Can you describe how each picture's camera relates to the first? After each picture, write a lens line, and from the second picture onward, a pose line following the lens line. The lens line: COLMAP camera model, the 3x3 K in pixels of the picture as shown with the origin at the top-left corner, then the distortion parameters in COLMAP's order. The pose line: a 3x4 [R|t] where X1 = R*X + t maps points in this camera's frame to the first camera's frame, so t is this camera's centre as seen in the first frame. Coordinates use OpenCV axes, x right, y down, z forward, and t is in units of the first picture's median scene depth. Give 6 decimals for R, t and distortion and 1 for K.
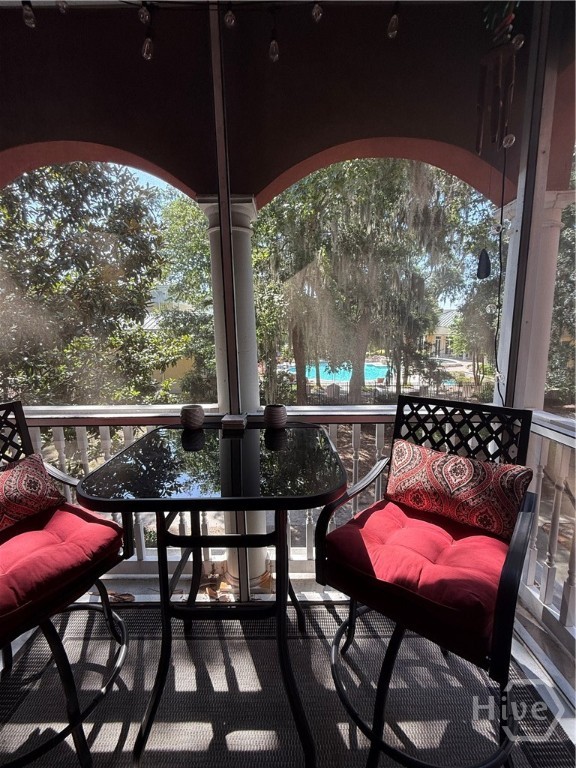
lens RADIAL K [[337.5, 0, 288.3], [0, 337.5, 382.8], [0, 0, 1]] dist [-0.000953, 0.000728]
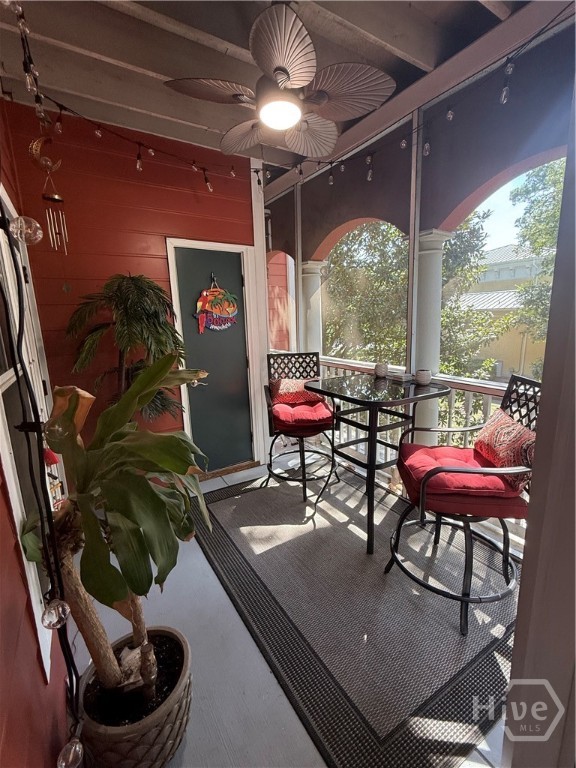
lens RADIAL K [[337.5, 0, 288.7], [0, 337.5, 383.1], [0, 0, 1]] dist [-0.000953, 0.000728]
pose [[0.533903, 0.160735, -0.830127, 0.977266], [-0.108535, 0.986672, 0.121241, 0.007143], [0.838551, 0.025367, 0.544232, -0.361326]]
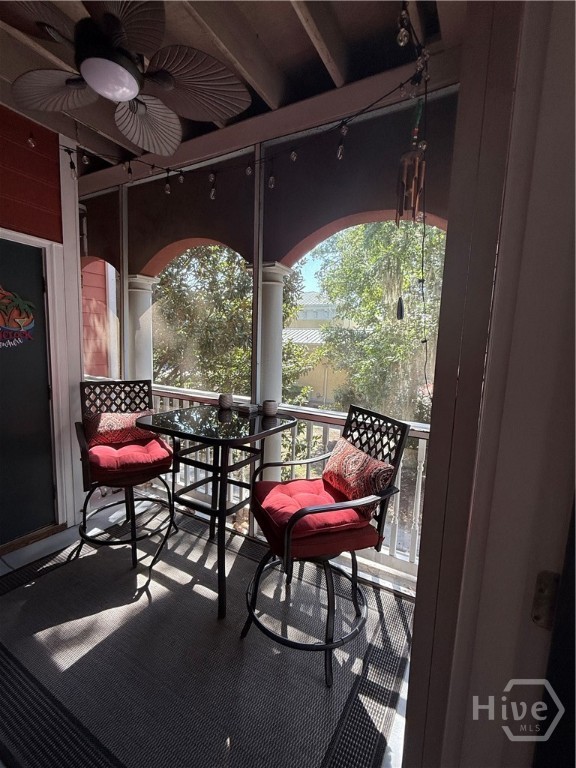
lens RADIAL K [[337.5, 0, 288.4], [0, 337.5, 384.3], [0, 0, 1]] dist [-0.000953, 0.000728]
pose [[0.871608, 0.104434, -0.478950, 0.788552], [-0.124887, 0.992111, -0.010947, 0.001875], [0.474028, 0.069356, 0.877774, -0.290078]]
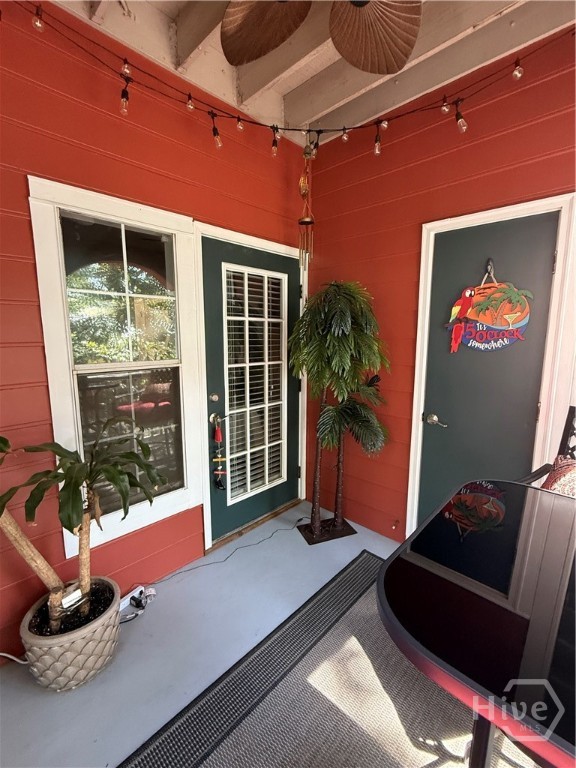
lens RADIAL K [[337.5, 0, 291.4], [0, 337.5, 384.1], [0, 0, 1]] dist [-0.000953, 0.000728]
pose [[-0.684135, 0.122865, -0.718932, 0.425797], [-0.102429, 0.959755, 0.261492, -0.155712], [0.722127, 0.252536, -0.644017, 0.757356]]
